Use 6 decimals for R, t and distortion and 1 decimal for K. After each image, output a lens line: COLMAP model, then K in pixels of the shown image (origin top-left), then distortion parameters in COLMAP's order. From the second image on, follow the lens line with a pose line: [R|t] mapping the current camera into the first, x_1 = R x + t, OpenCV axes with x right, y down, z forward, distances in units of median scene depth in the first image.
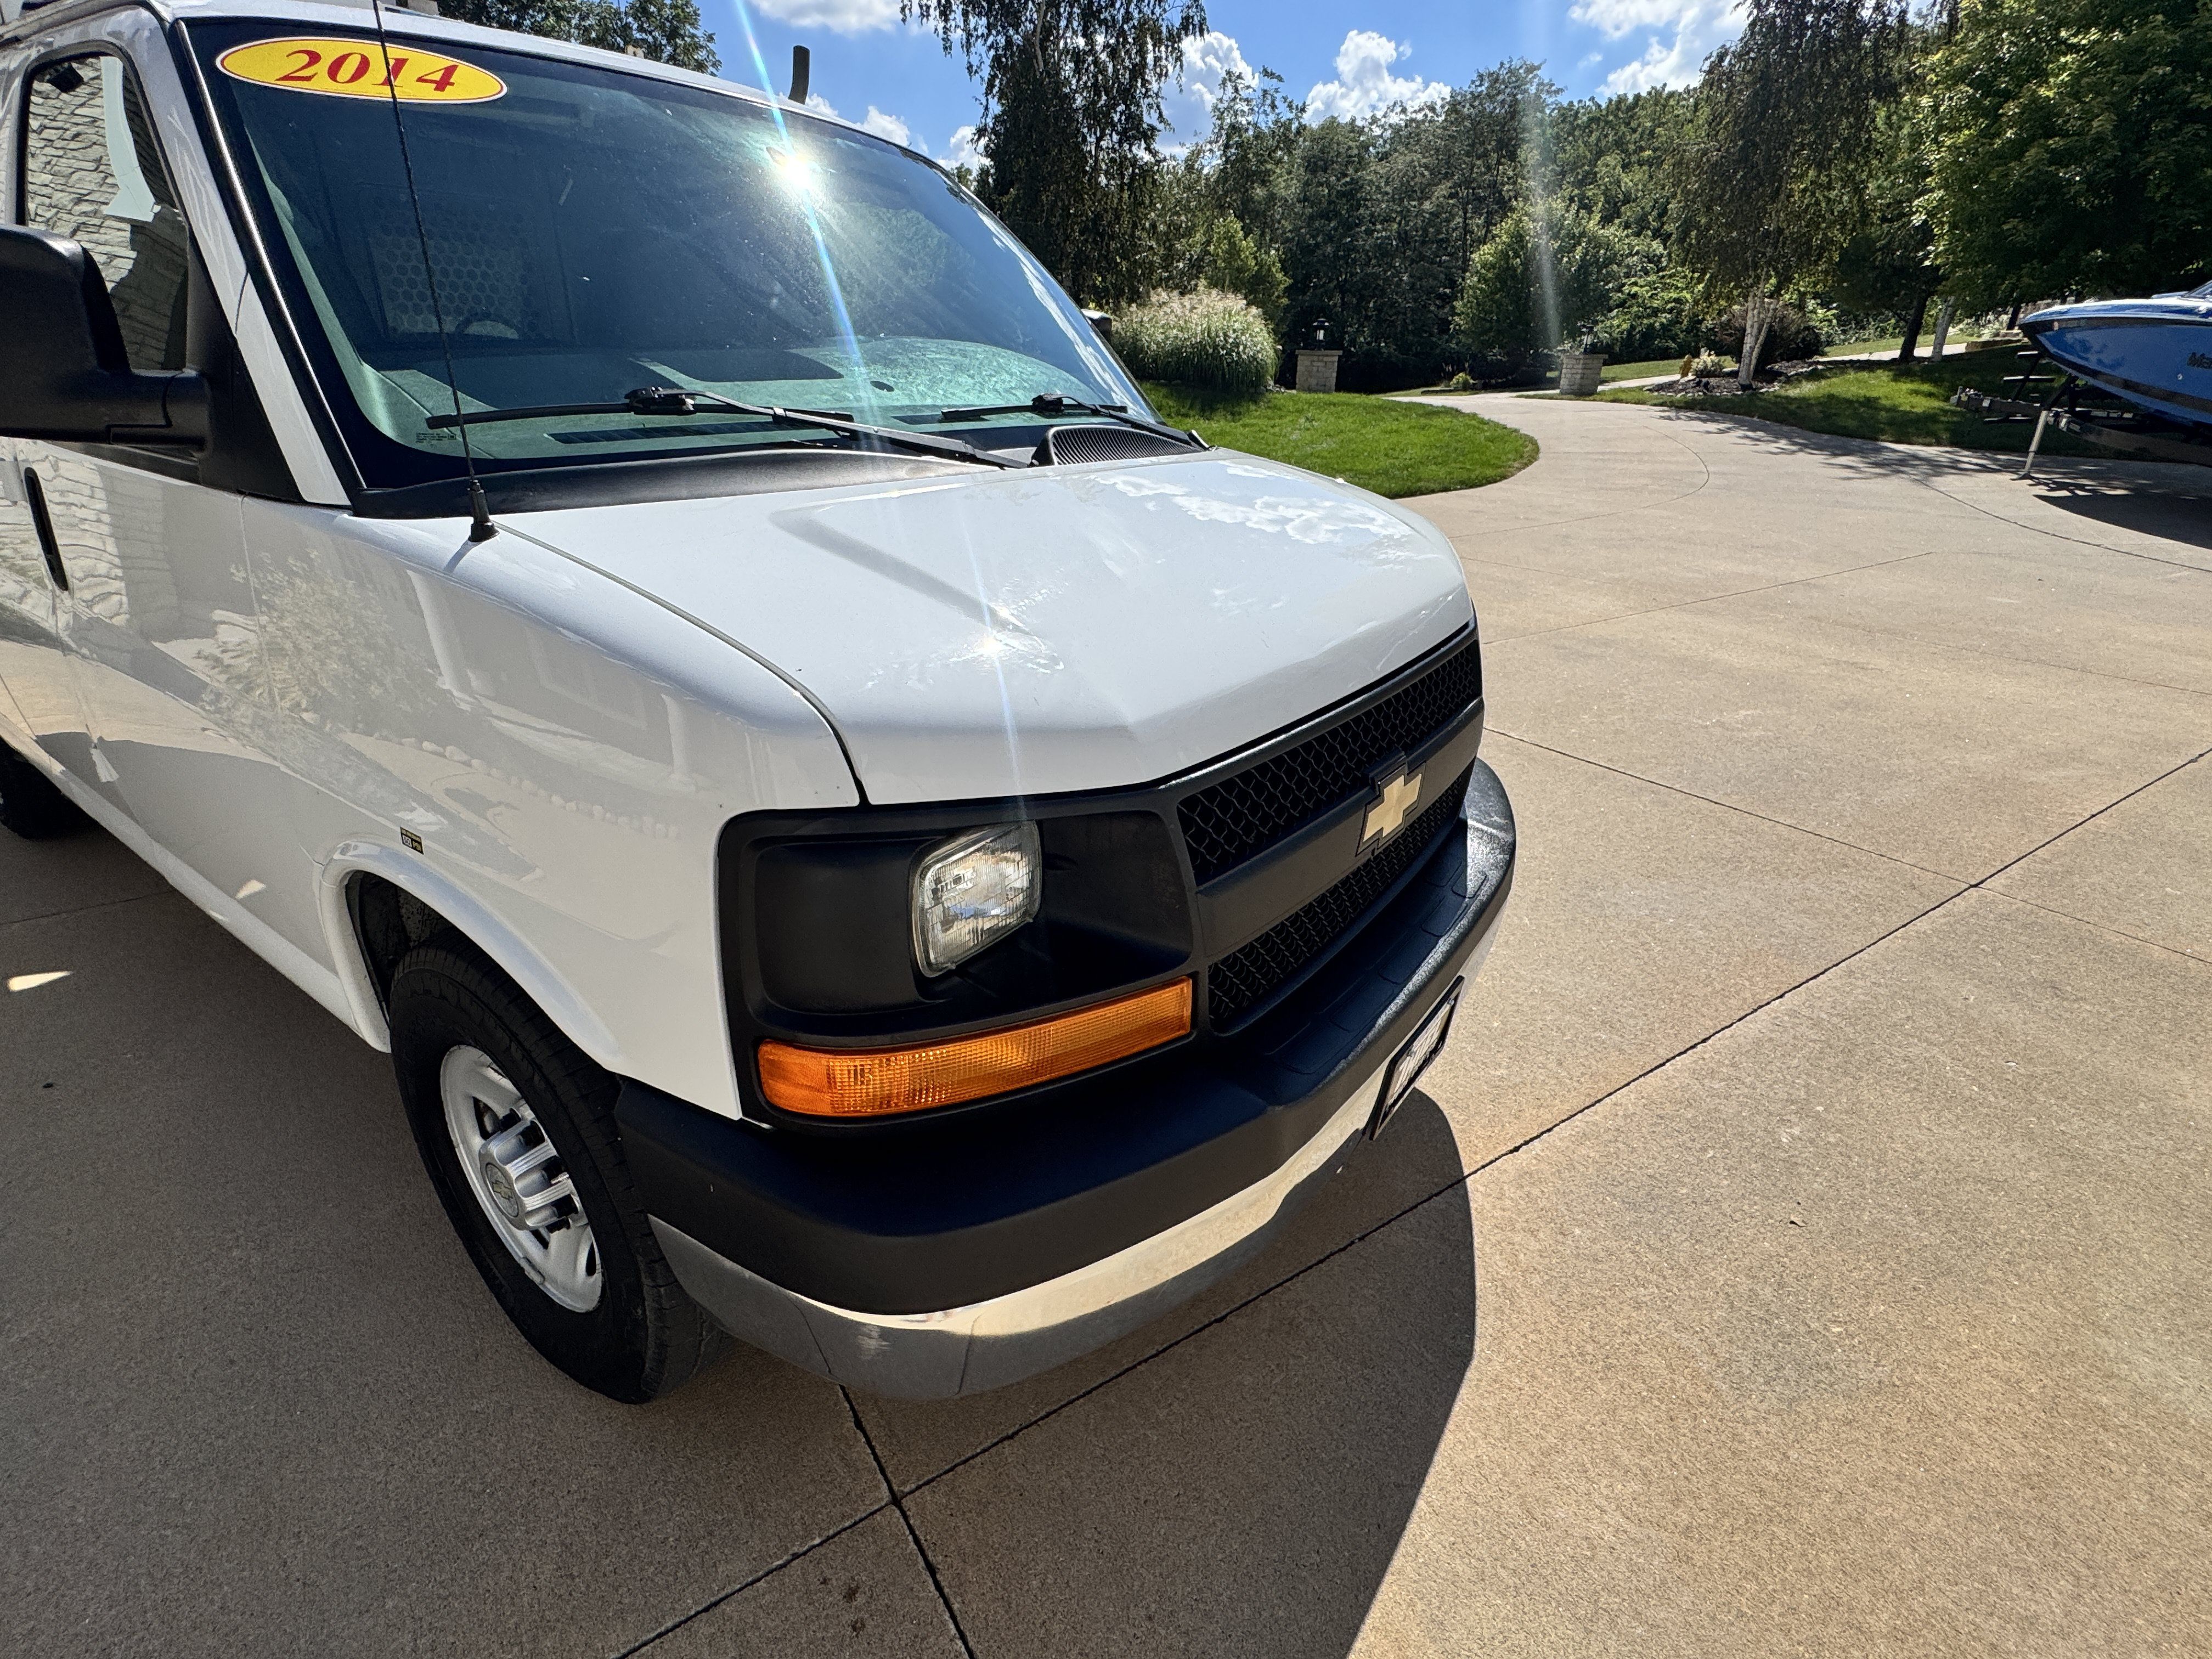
lens RADIAL K [[1046.5, 0, 1101.2], [0, 1046.5, 826.0], [0, 0, 1]] dist [-0.005438, 0.000793]
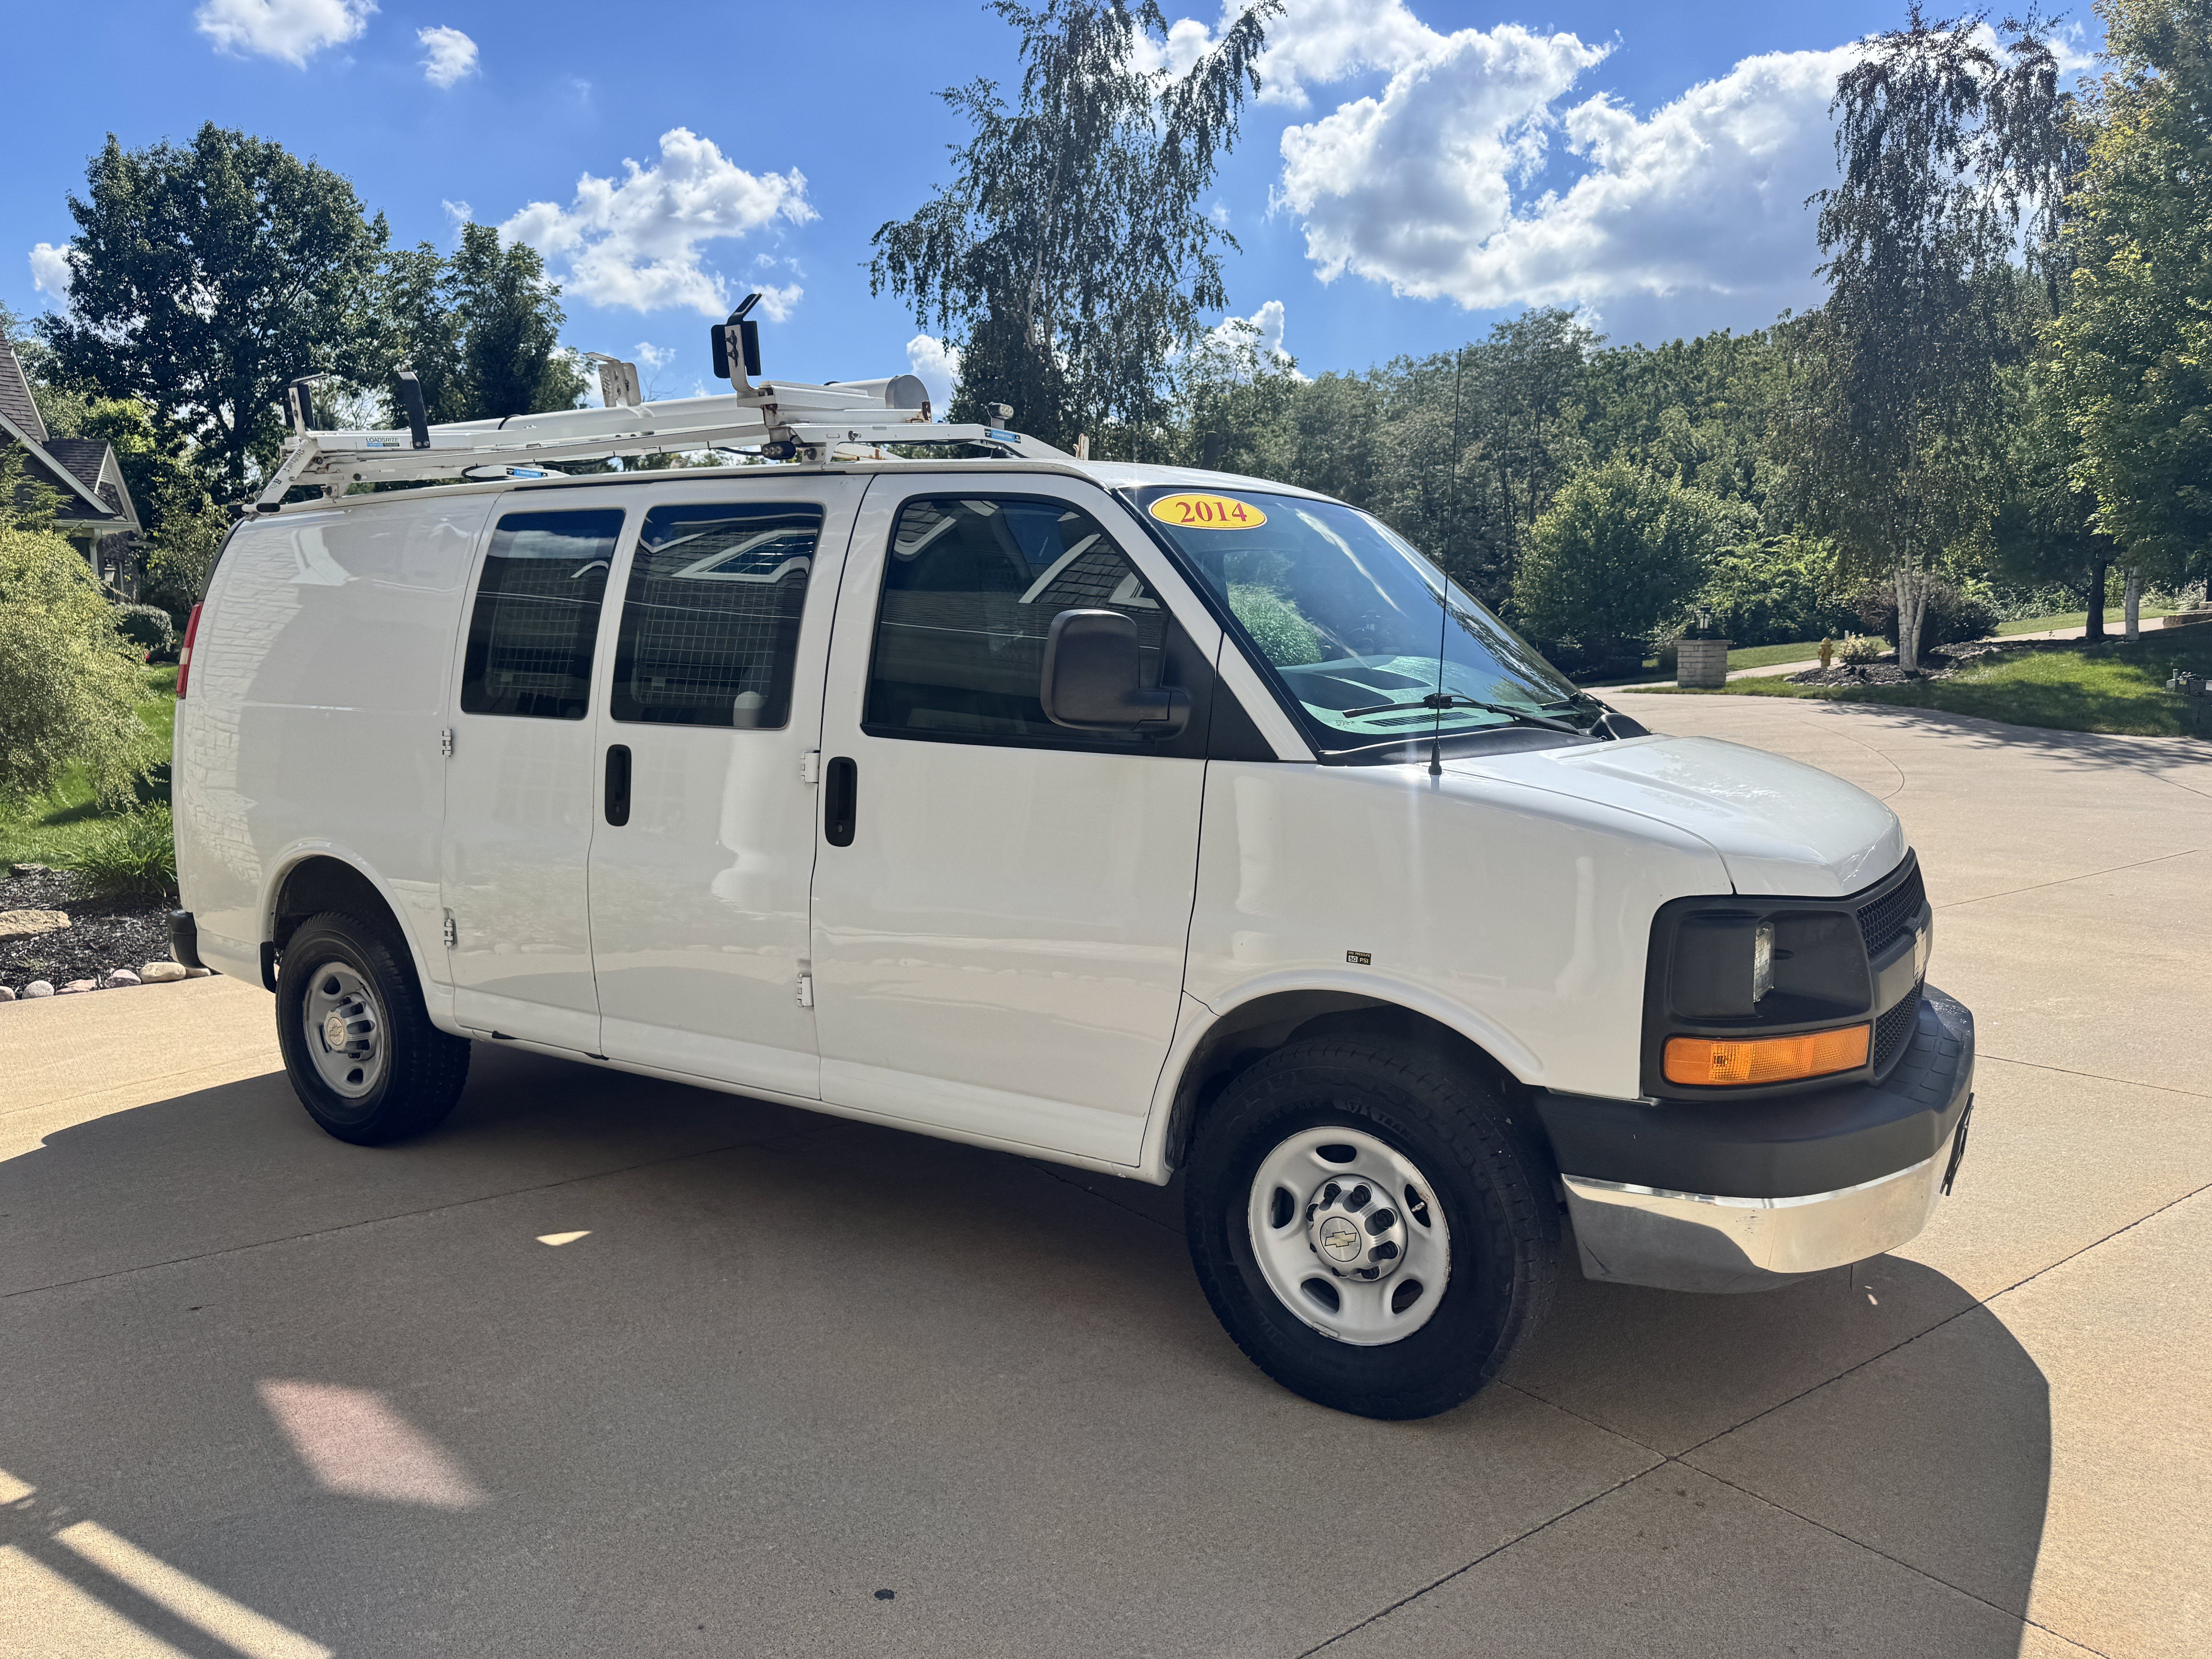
lens RADIAL K [[1549.4, 0, 1103.1], [0, 1549.4, 836.1], [0, 0, 1]] dist [0.035615, -0.040288]
pose [[0.998289, -0.021988, 0.054181, -0.076228], [0.037143, 0.954107, -0.297153, 0.033766], [-0.045161, 0.298657, 0.953291, -0.083572]]
